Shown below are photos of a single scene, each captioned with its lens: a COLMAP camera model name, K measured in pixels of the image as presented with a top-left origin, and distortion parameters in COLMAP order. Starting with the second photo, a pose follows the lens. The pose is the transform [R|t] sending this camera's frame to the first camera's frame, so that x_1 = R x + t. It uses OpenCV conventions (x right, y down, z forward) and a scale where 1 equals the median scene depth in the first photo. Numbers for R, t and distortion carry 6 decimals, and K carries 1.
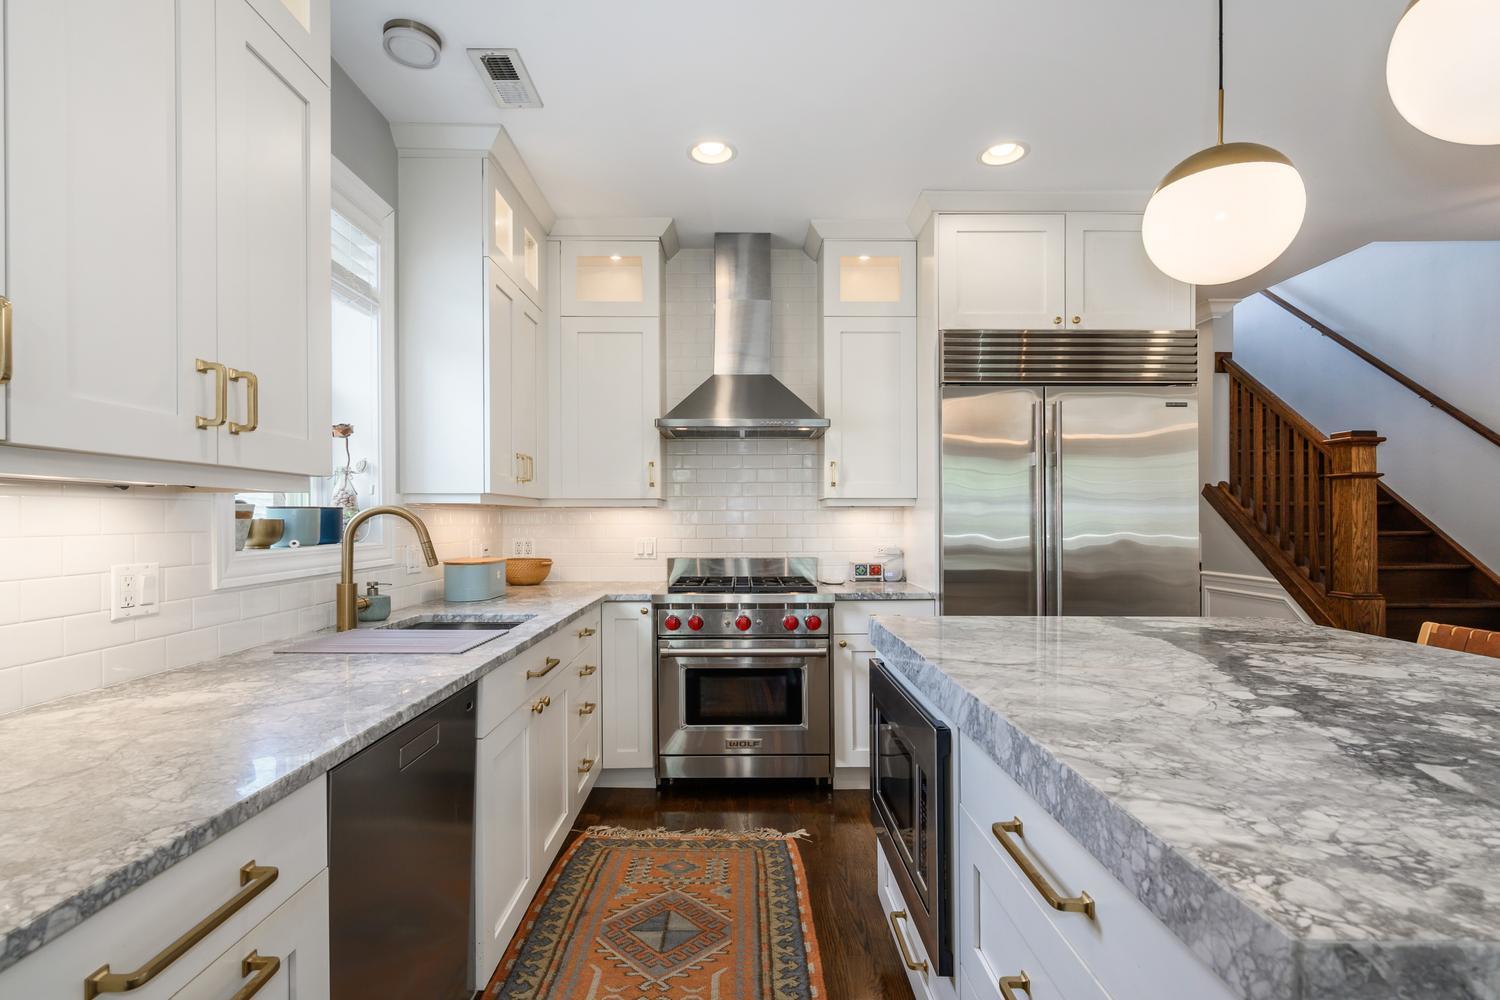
lens RADIAL K [[704.9, 0, 736.5], [0, 704.9, 511.1], [0, 0, 1]] dist [-0.004300, -0.000389]
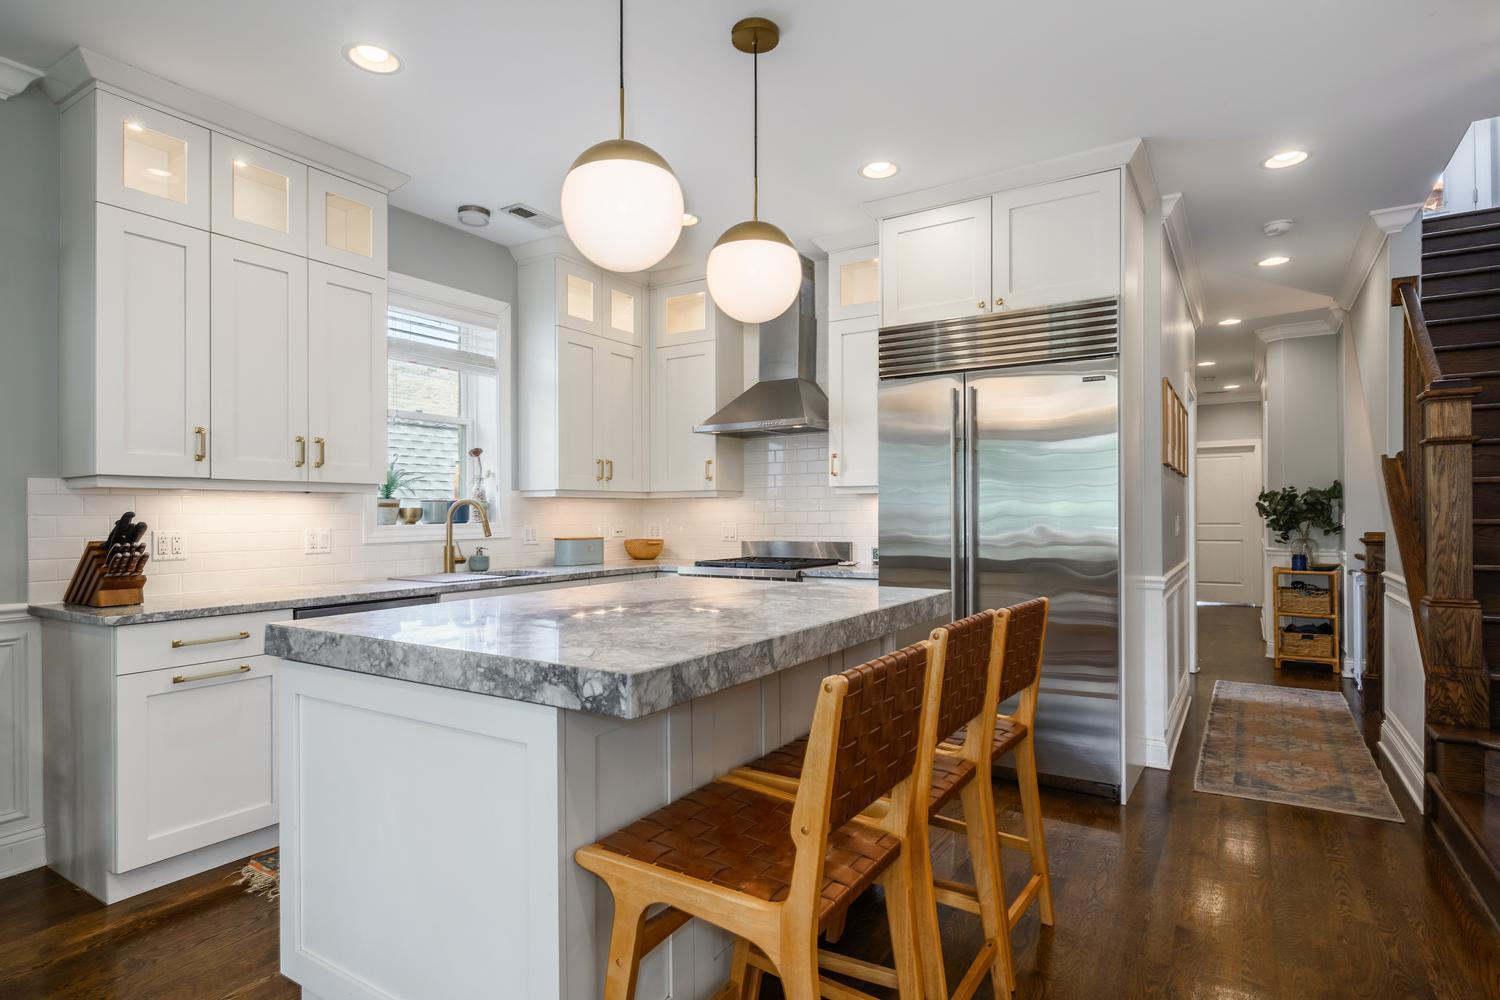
lens RADIAL K [[787.2, 0, 708.0], [0, 787.2, 501.7], [0, 0, 1]] dist [0.007080, -0.001247]
pose [[0.822820, -0.012085, -0.568174, 0.775456], [0.009121, 0.999926, -0.008059, 0.014138], [0.568229, 0.001449, 0.822869, -0.146931]]
